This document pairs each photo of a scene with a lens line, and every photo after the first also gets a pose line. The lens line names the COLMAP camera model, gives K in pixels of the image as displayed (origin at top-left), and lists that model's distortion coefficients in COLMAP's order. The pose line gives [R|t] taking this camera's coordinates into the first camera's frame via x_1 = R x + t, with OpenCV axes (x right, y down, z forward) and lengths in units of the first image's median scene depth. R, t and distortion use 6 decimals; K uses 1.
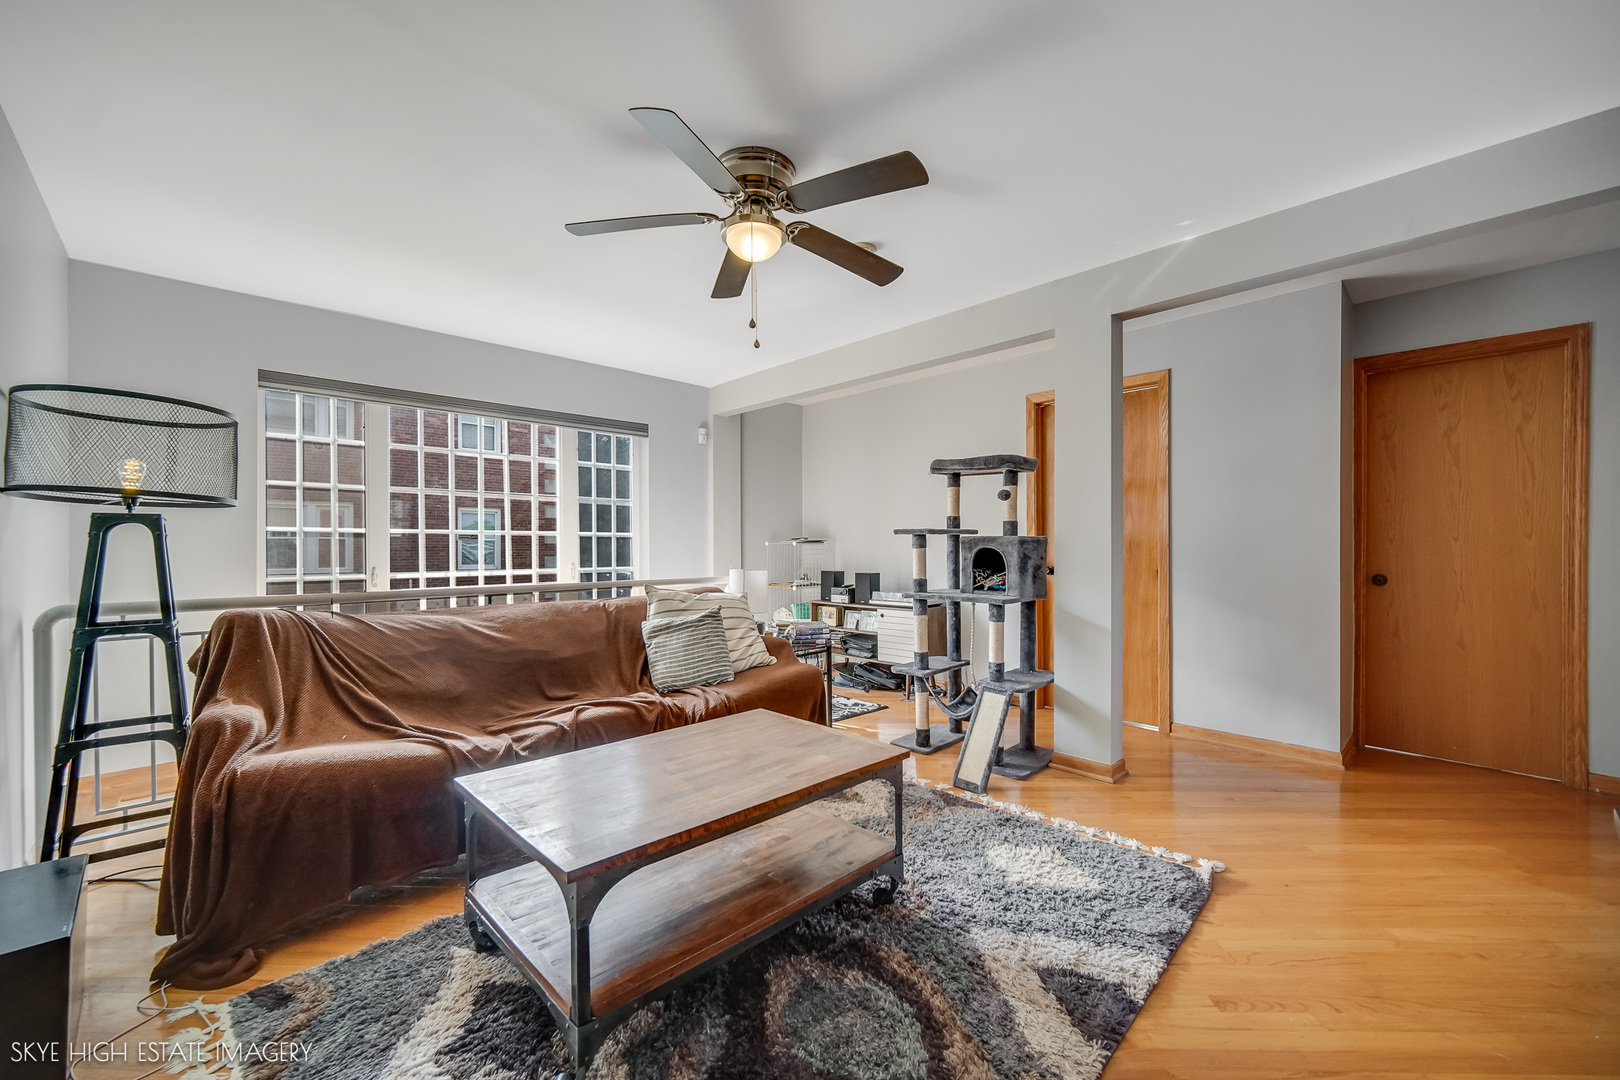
lens RADIAL K [[644.0, 0, 815.5], [0, 644.0, 541.0], [0, 0, 1]] dist [-0.001522, -0.000085]
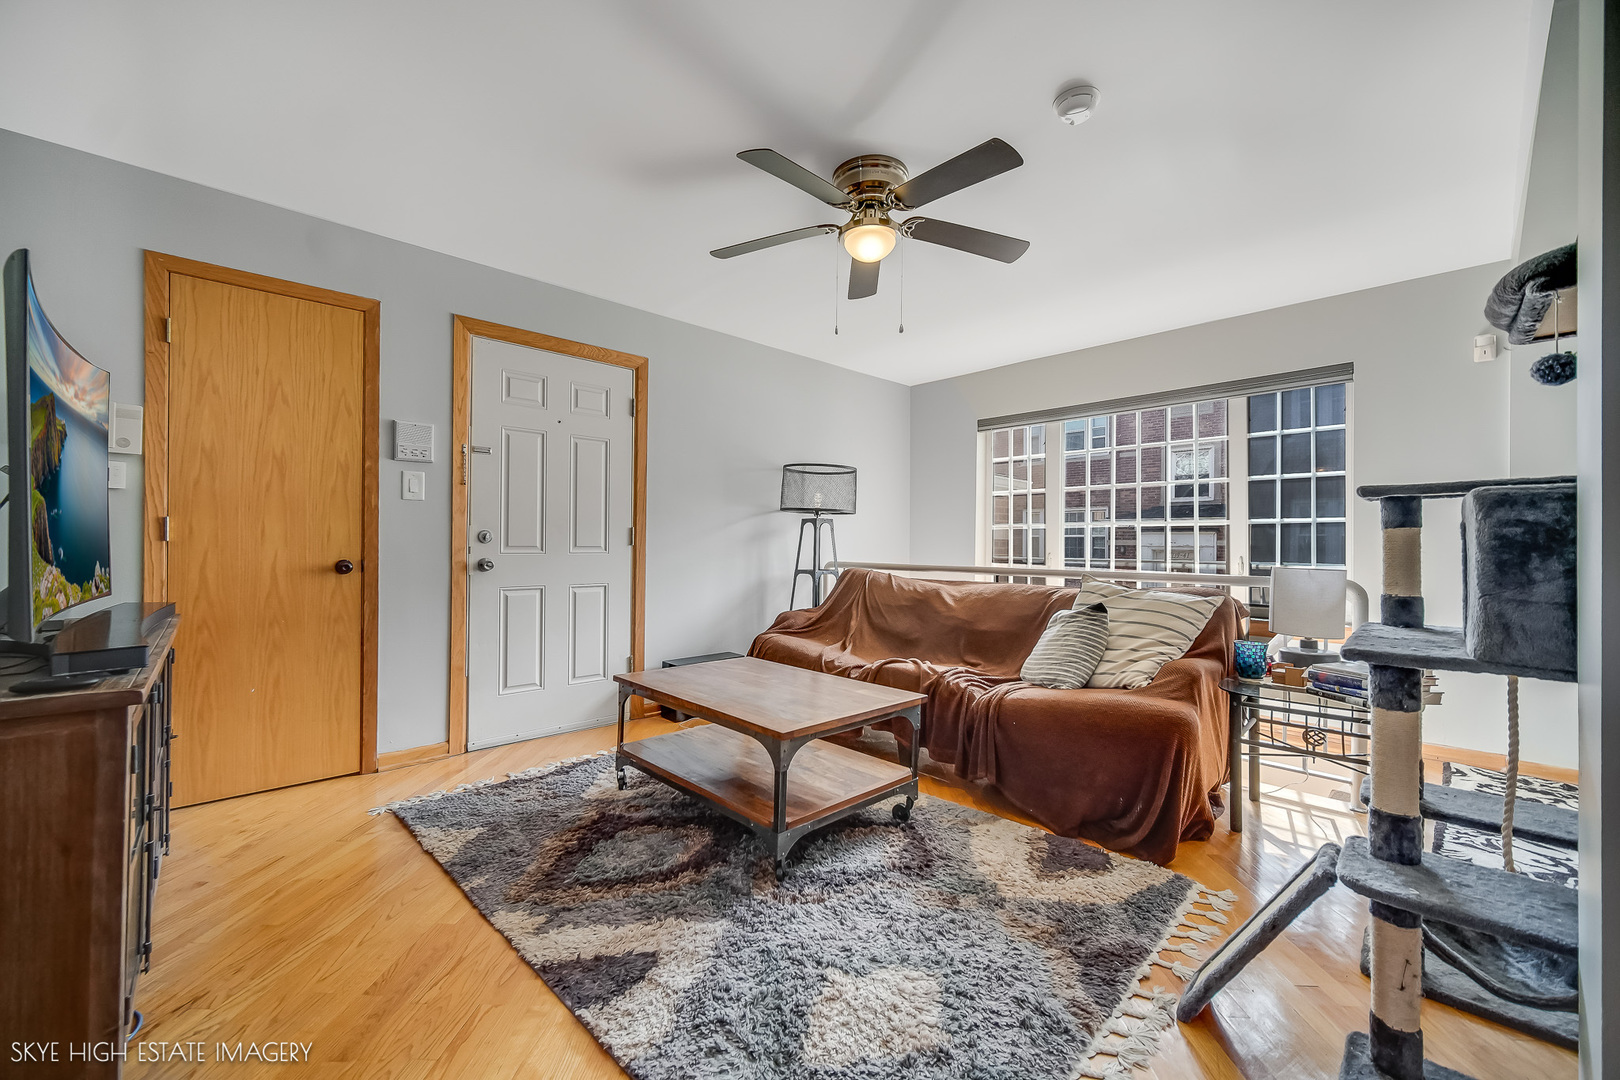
lens RADIAL K [[644.0, 0, 815.5], [0, 644.0, 541.0], [0, 0, 1]] dist [-0.001522, -0.000085]
pose [[-0.006243, 0.002988, -0.999976, 0.958312], [0.003300, 0.999990, 0.002968, 0.022047], [0.999975, -0.003282, -0.006252, 0.901150]]
